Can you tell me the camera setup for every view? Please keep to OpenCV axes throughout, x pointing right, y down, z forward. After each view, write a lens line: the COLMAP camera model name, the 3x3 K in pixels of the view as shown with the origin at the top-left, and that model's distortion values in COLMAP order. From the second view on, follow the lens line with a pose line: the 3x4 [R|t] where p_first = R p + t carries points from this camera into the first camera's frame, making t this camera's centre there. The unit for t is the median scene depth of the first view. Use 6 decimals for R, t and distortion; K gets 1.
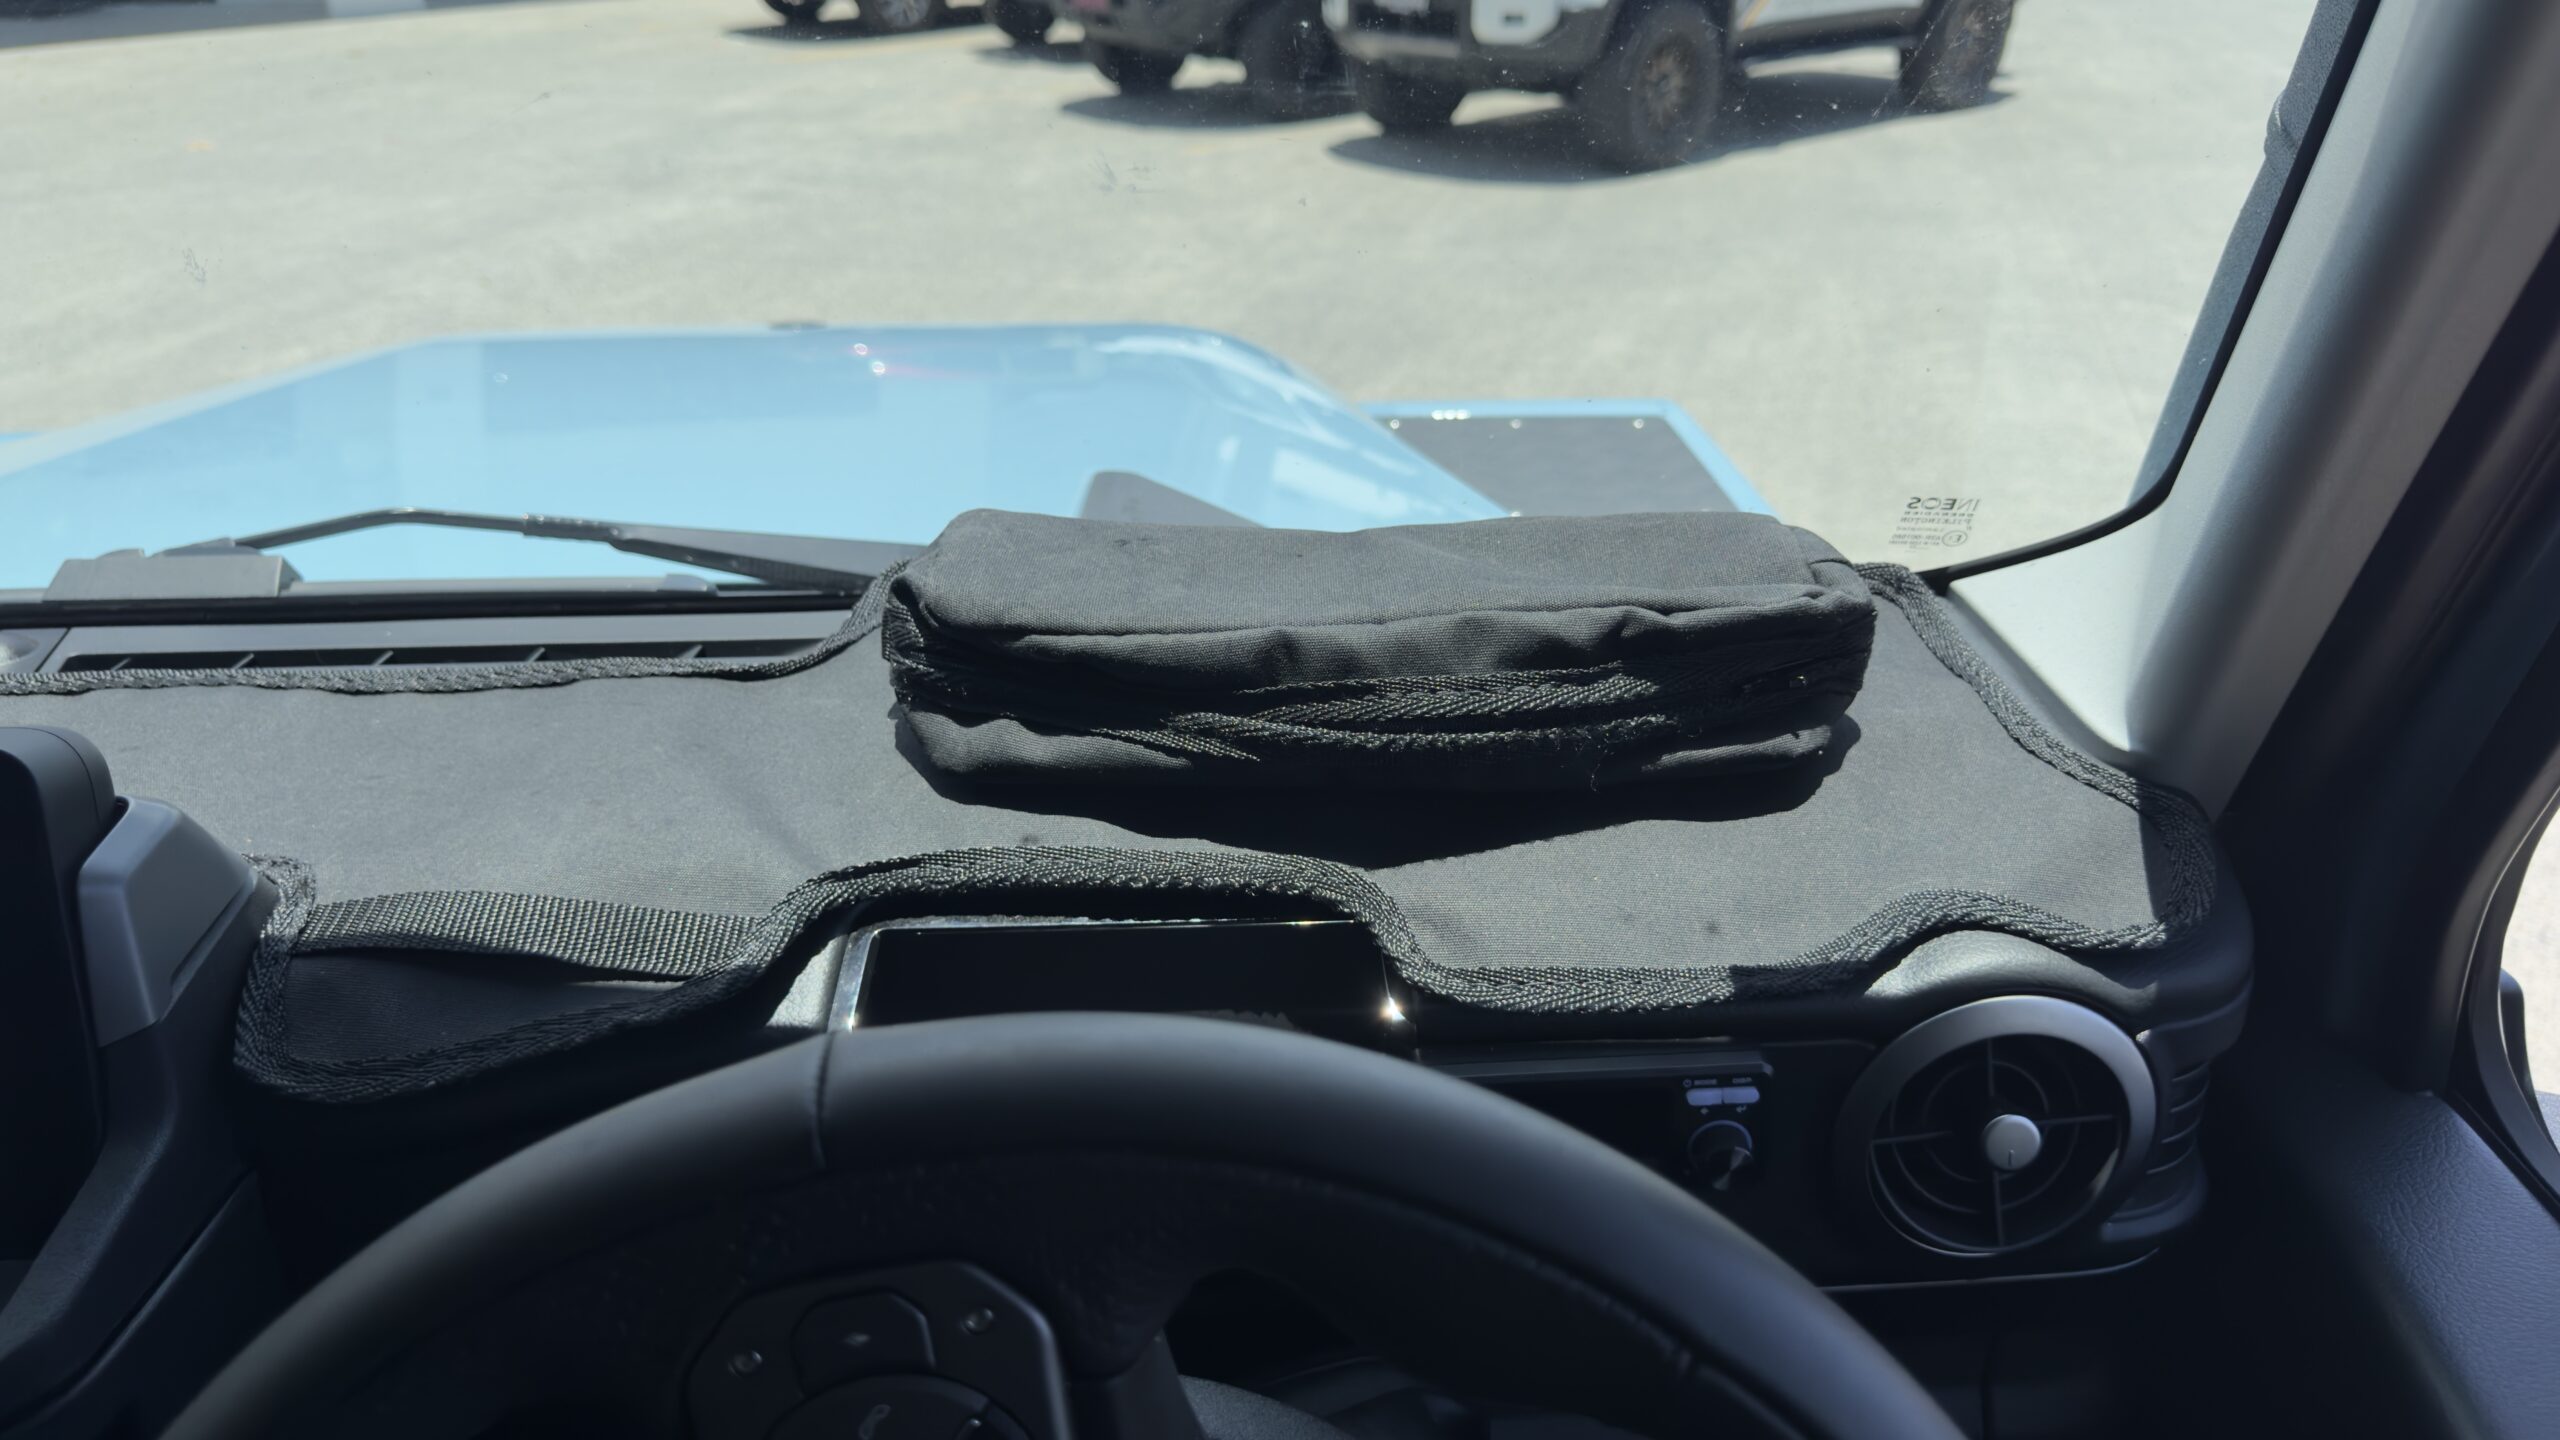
lens RADIAL K [[1819.1, 0, 1280.0], [0, 1819.1, 720.0], [0, 0, 1]] dist [0.016216, -0.003771]
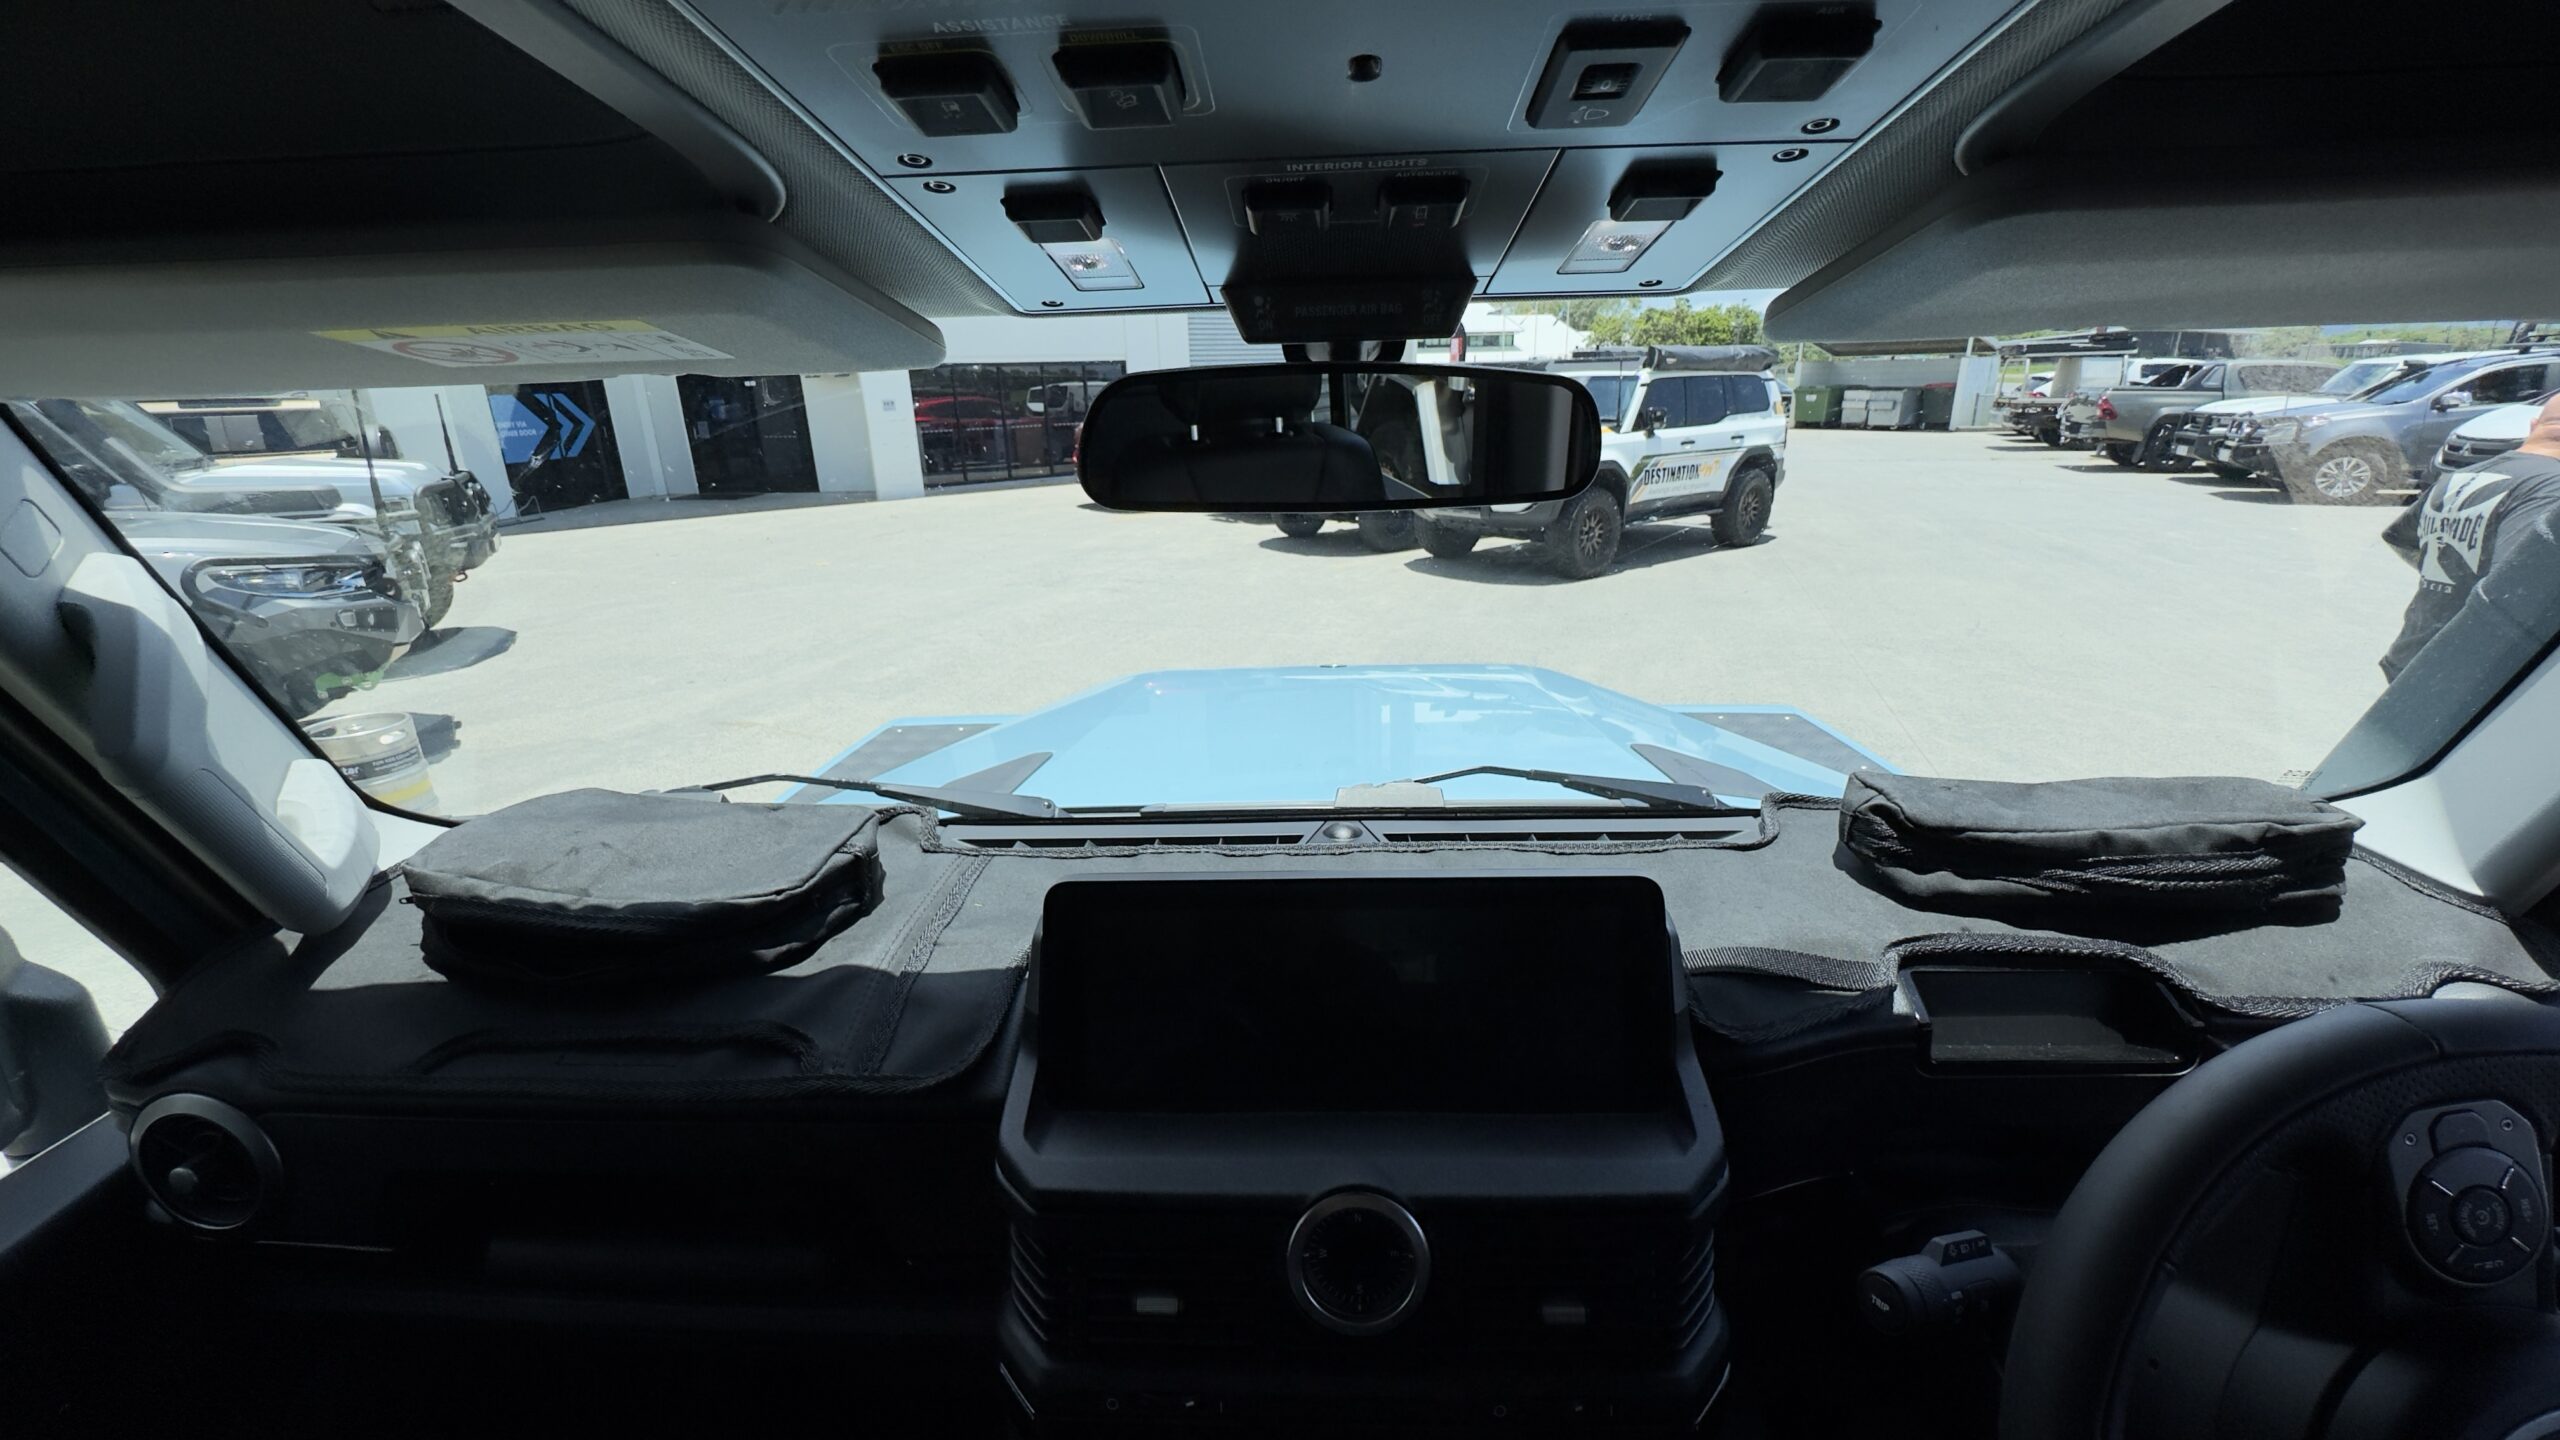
lens RADIAL K [[1015.6, 0, 1280.0], [0, 1015.6, 720.0], [0, 0, 1]] dist [0.000253, -0.000088]
pose [[0.998406, 0.008034, -0.055873, -0.895237], [-0.016305, 0.988672, -0.149201, 0.015238], [0.054042, 0.149875, 0.987227, -0.253974]]
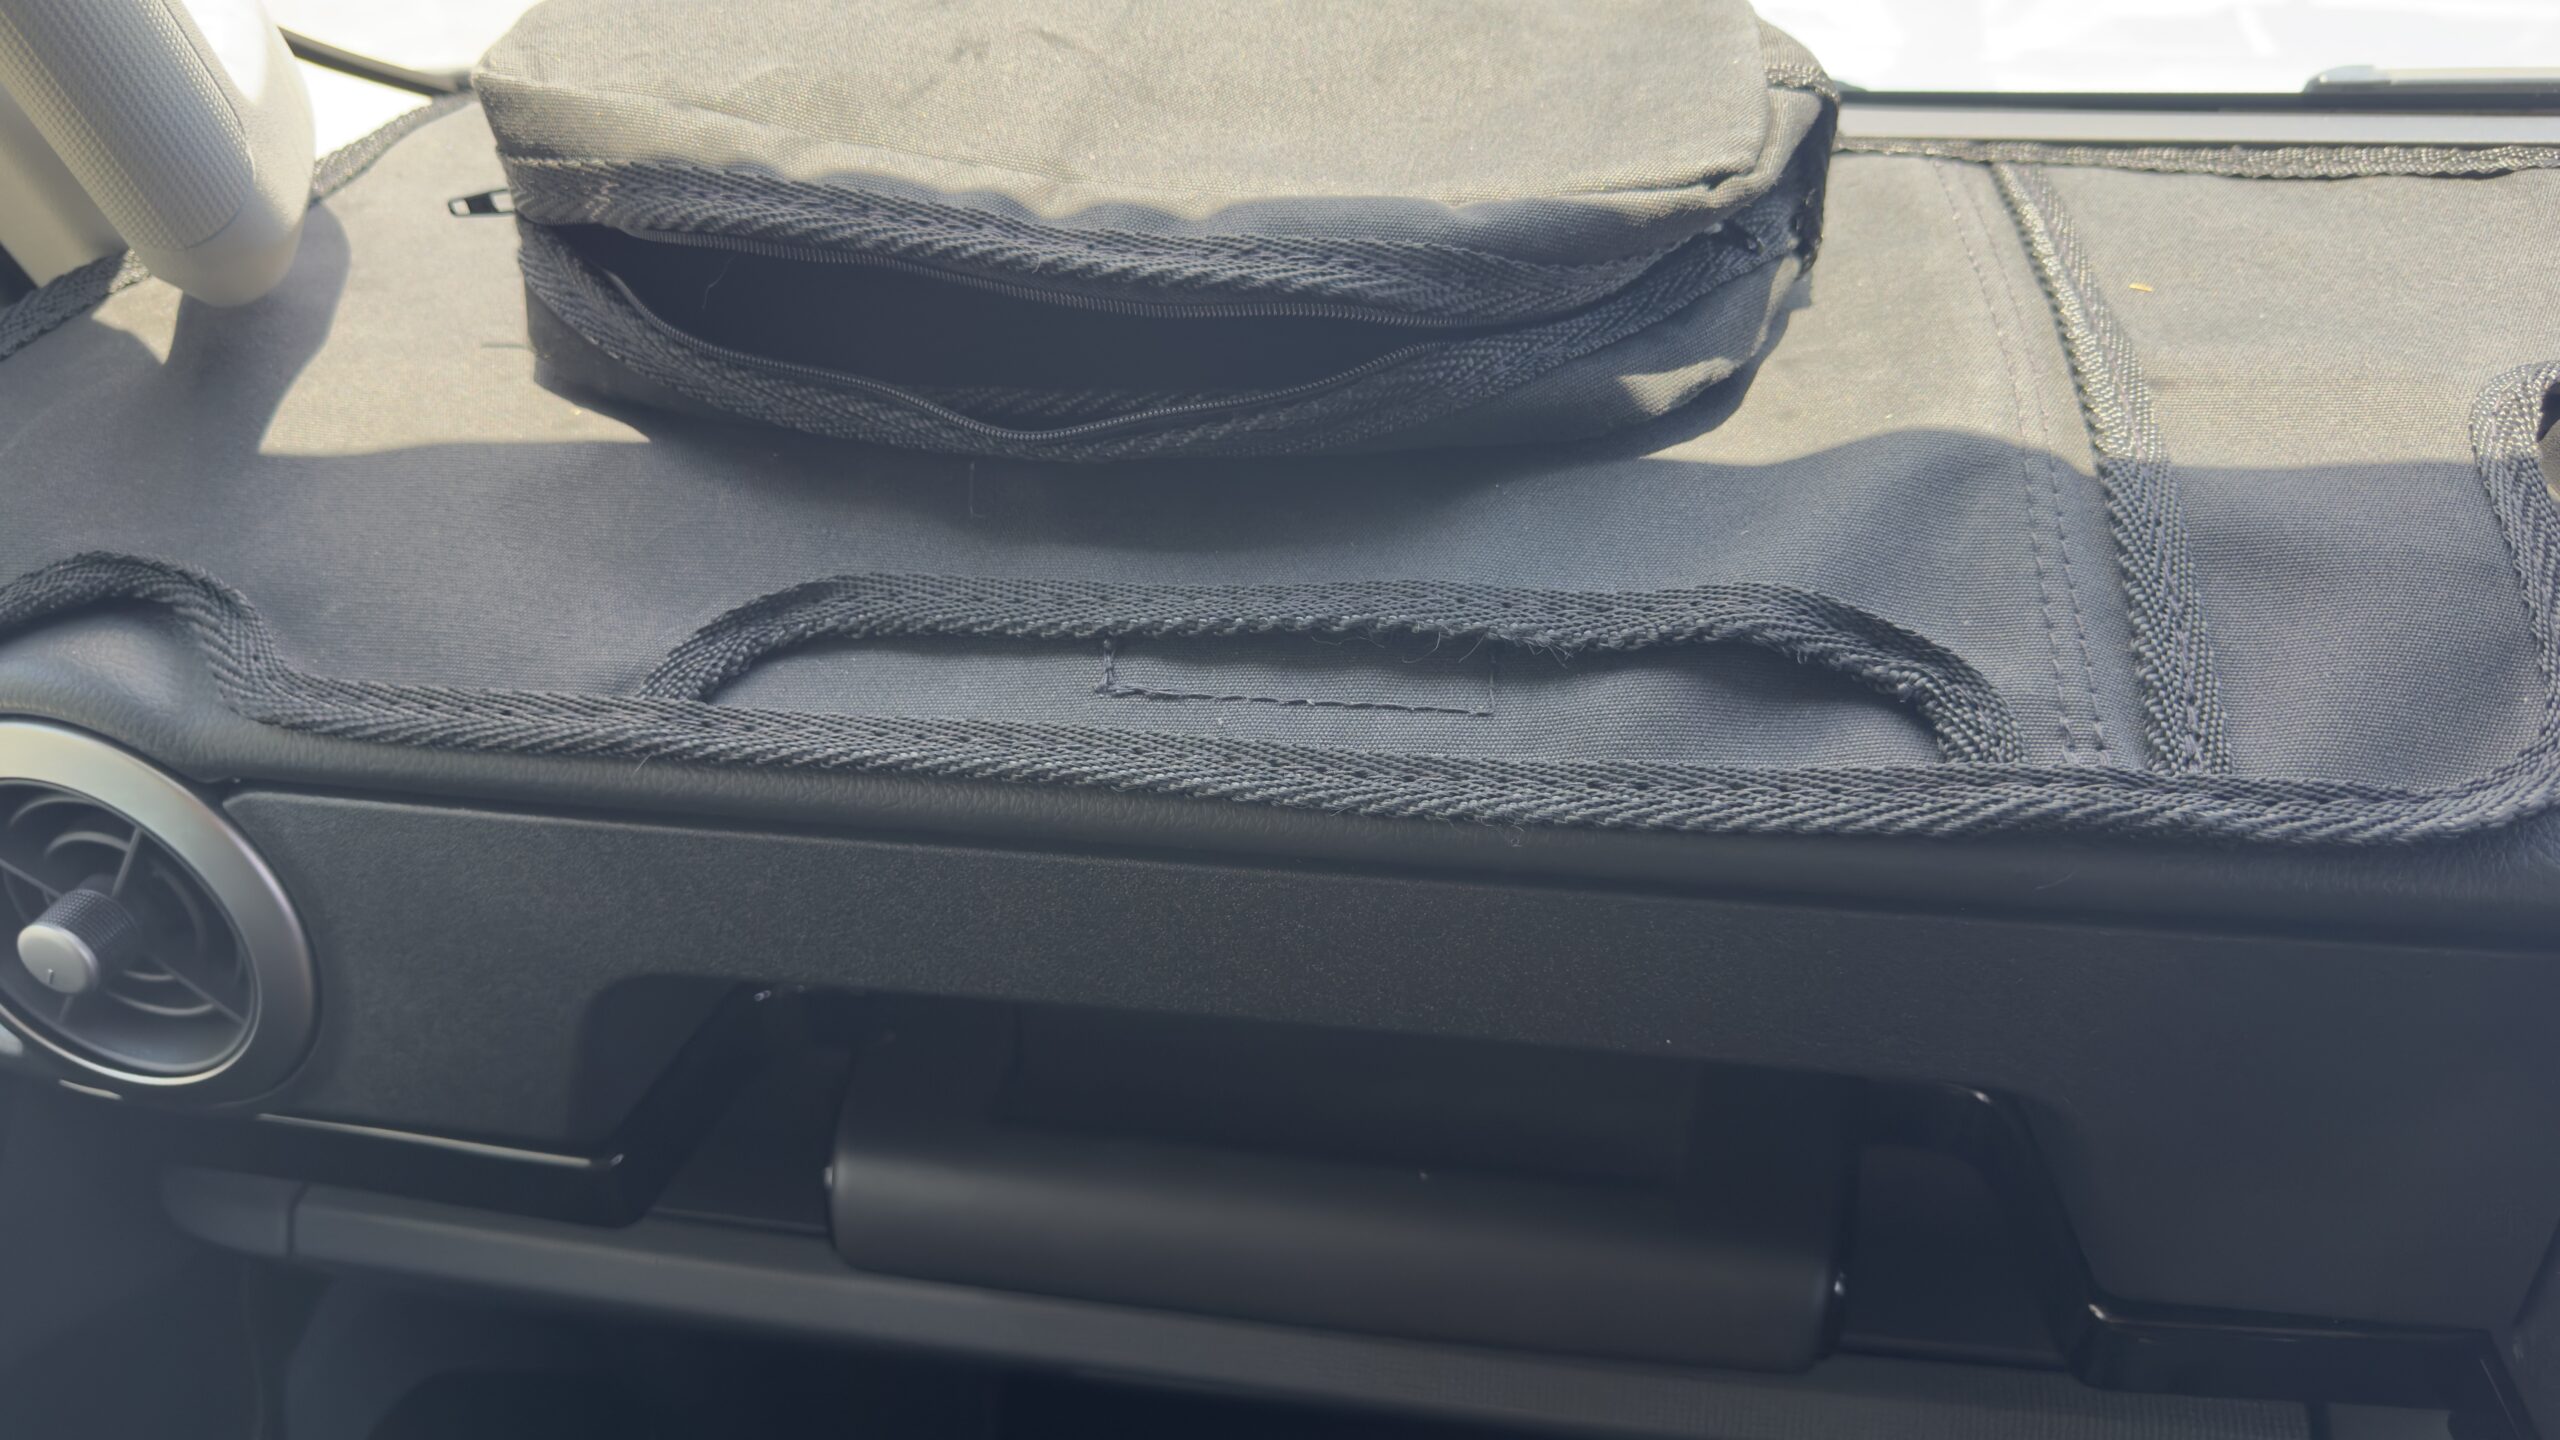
lens RADIAL K [[1819.1, 0, 1280.0], [0, 1819.1, 720.0], [0, 0, 1]] dist [0.016216, -0.003771]
pose [[0.986633, 0.073714, -0.145331, -1.565081], [-0.052112, 0.987731, 0.147215, 0.142796], [0.154400, -0.137673, 0.978369, 0.231172]]
